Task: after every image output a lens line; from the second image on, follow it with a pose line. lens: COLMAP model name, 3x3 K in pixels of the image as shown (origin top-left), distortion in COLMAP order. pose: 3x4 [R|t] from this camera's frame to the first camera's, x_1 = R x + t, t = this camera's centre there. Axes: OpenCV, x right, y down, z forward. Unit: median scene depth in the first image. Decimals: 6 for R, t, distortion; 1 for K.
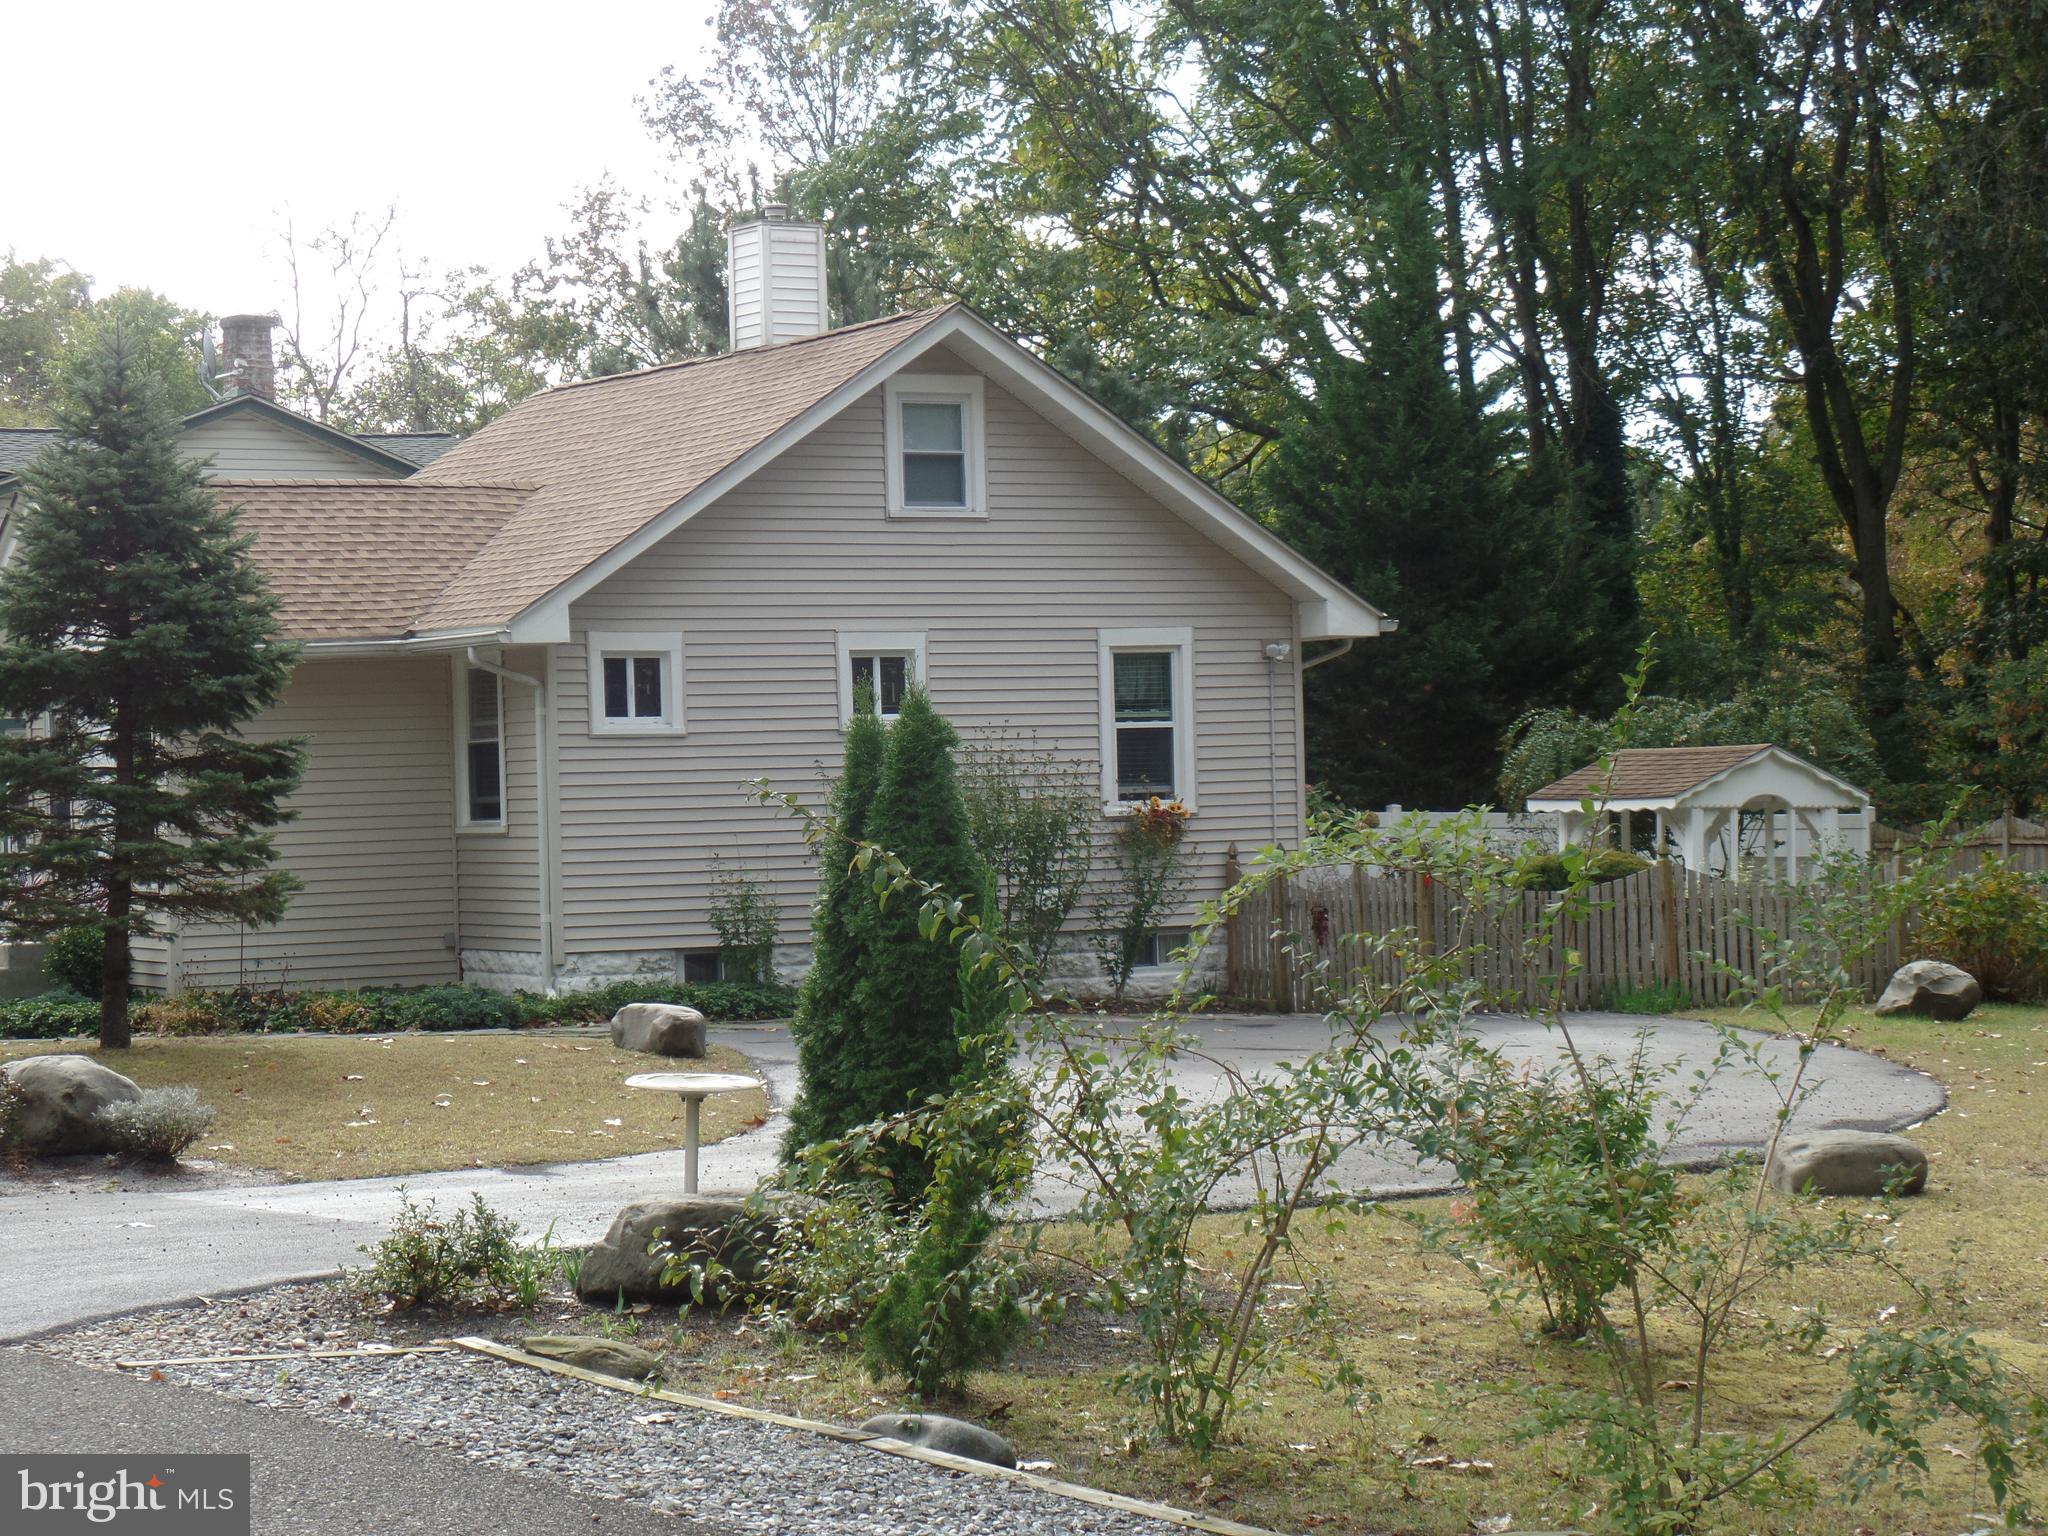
lens RADIAL K [[4641.7, 0, 1024.0], [0, 4641.7, 768.0], [0, 0, 1]] dist [0.068991, 0.746962]
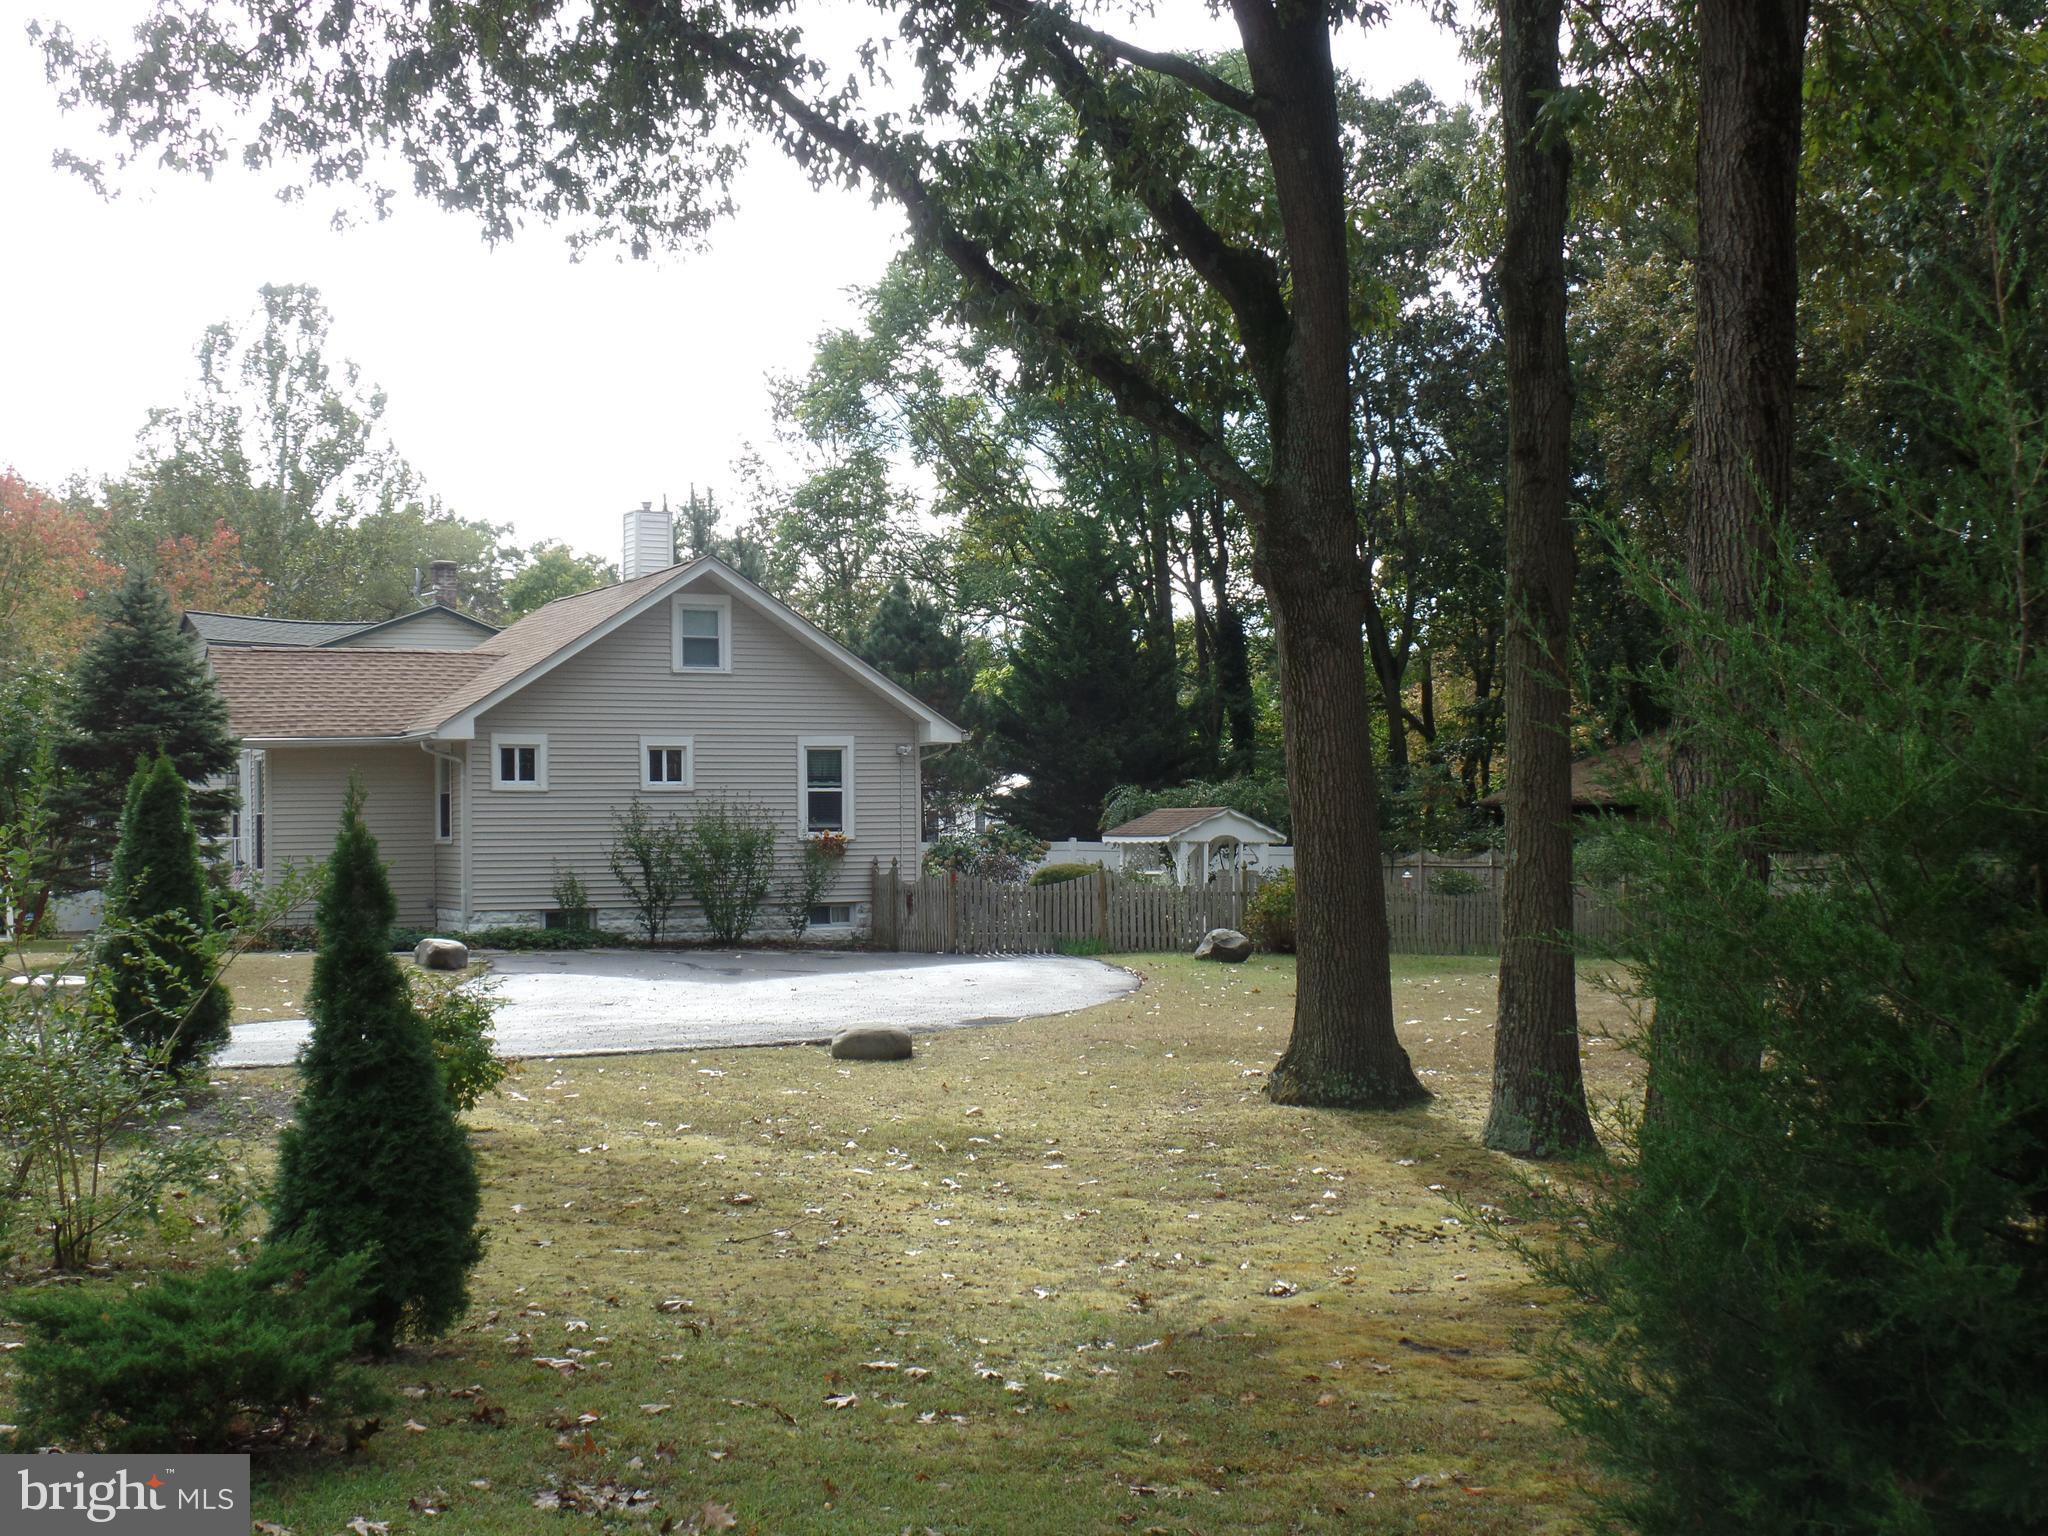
lens RADIAL K [[2489.1, 0, 1024.0], [0, 2489.1, 768.0], [0, 0, 1]] dist [-0.009851, -0.029061]
pose [[0.998387, 0.015251, -0.054696, 0.159619], [-0.016295, 0.999692, -0.018699, -0.001064], [0.054394, 0.019560, 0.998328, 0.040769]]
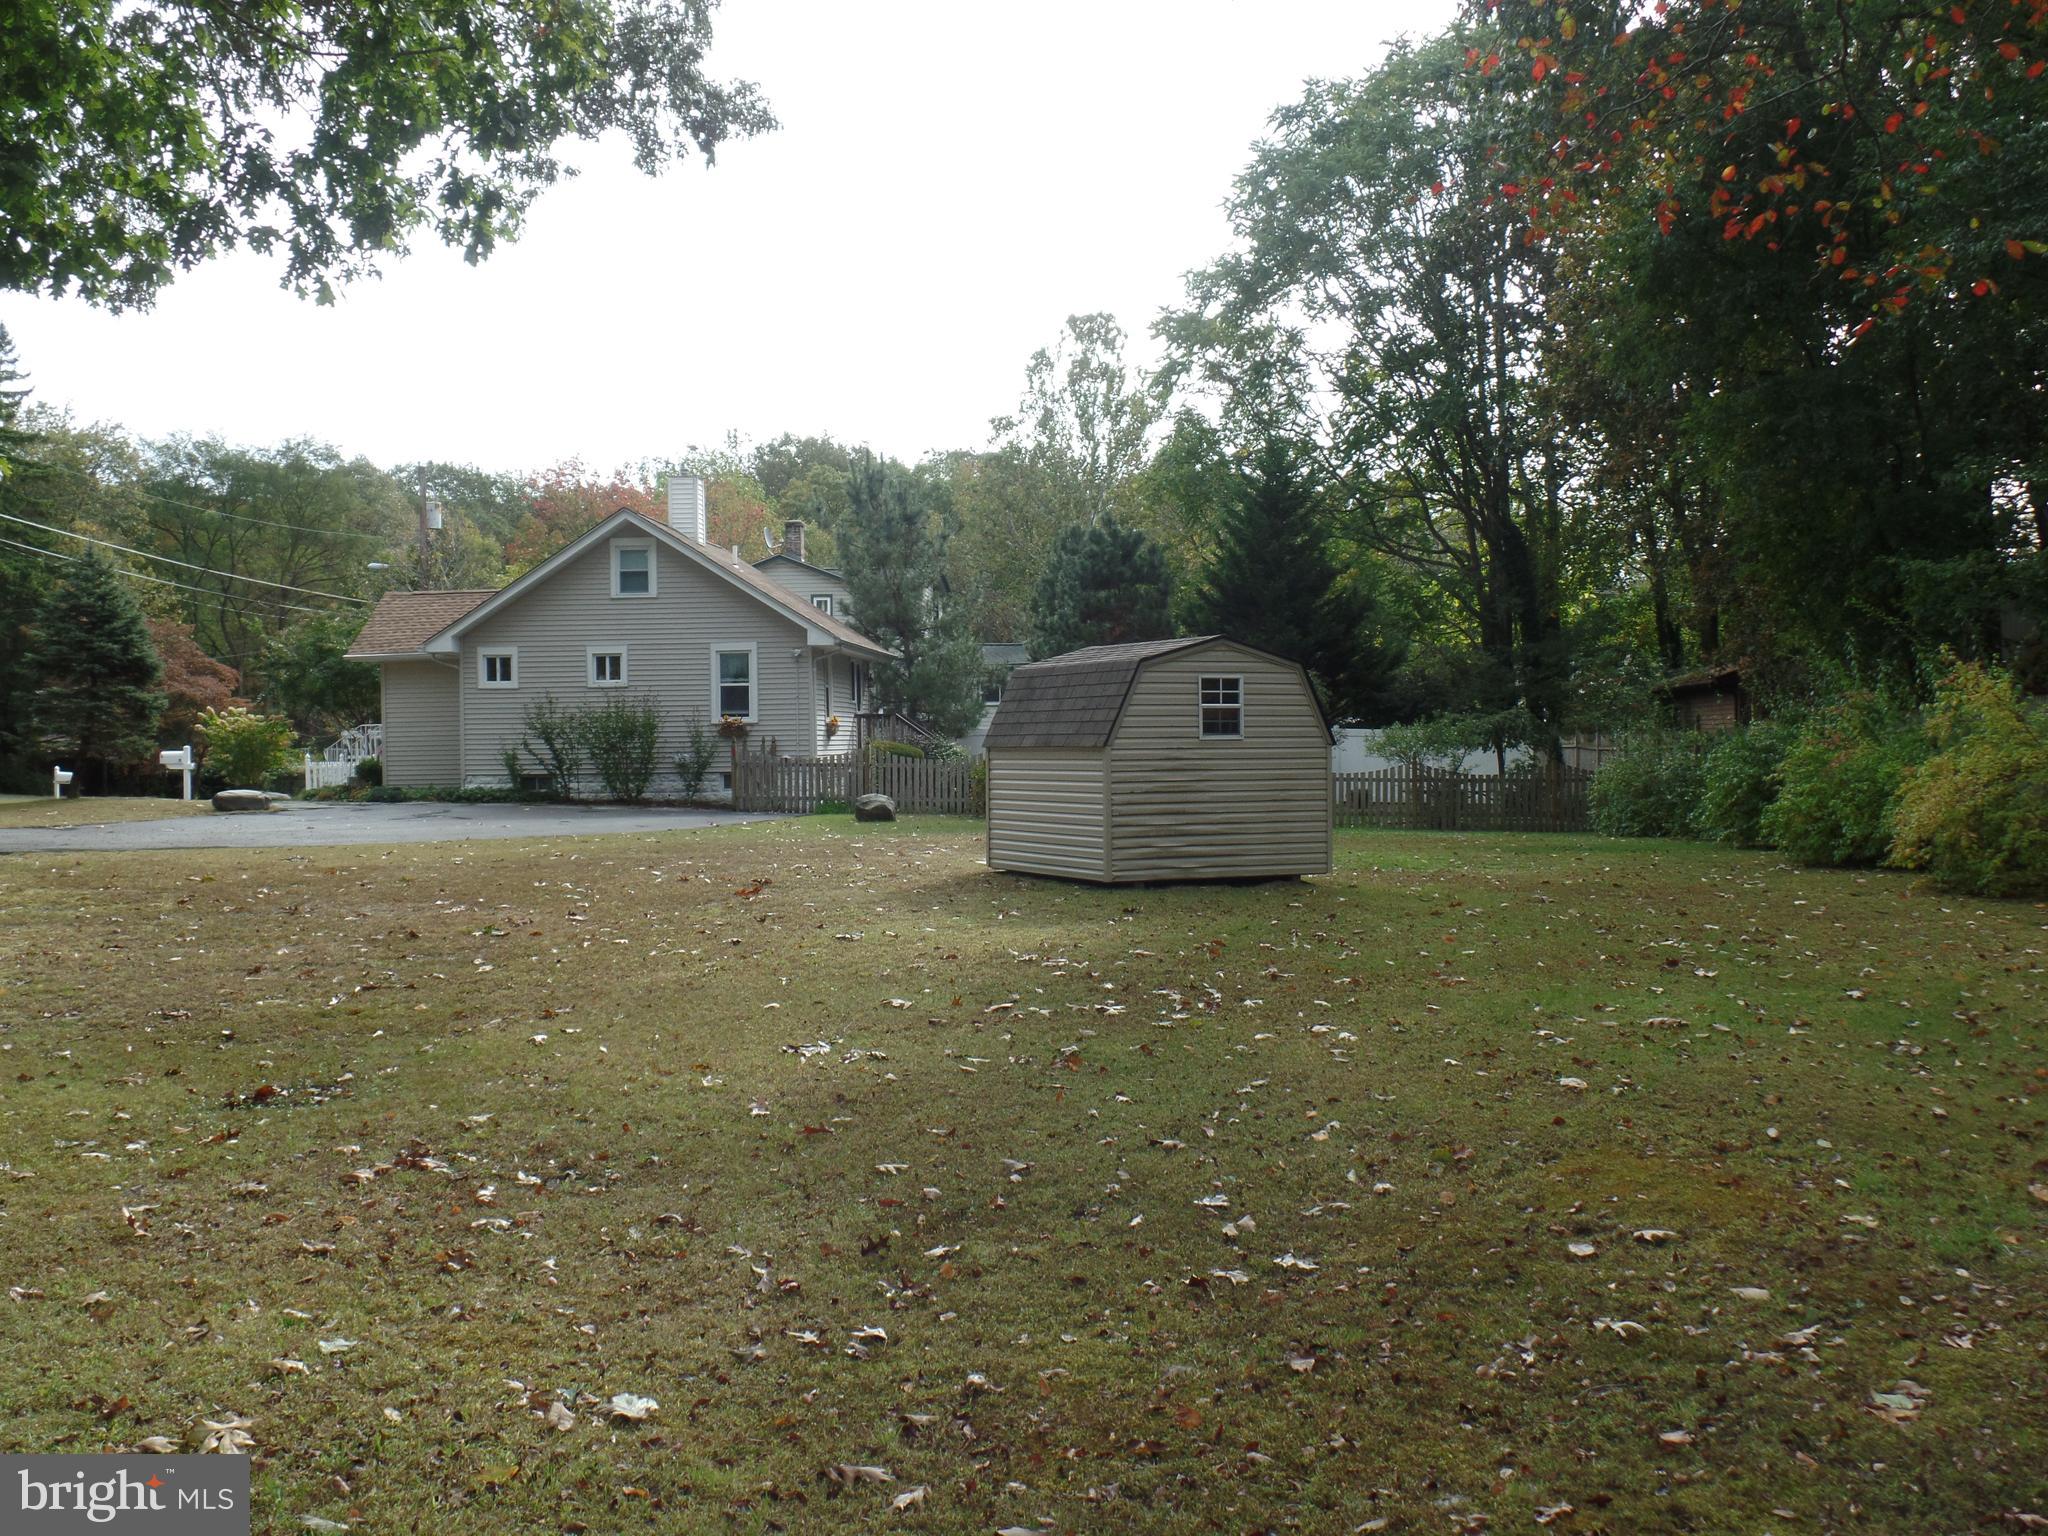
lens RADIAL K [[1927.3, 0, 1024.0], [0, 1927.3, 768.0], [0, 0, 1]] dist [-0.003430, -0.000970]
pose [[0.830658, 0.024753, -0.556232, 0.702236], [-0.005918, 0.999347, 0.035635, -0.002775], [0.556751, -0.026309, 0.830262, 0.283374]]
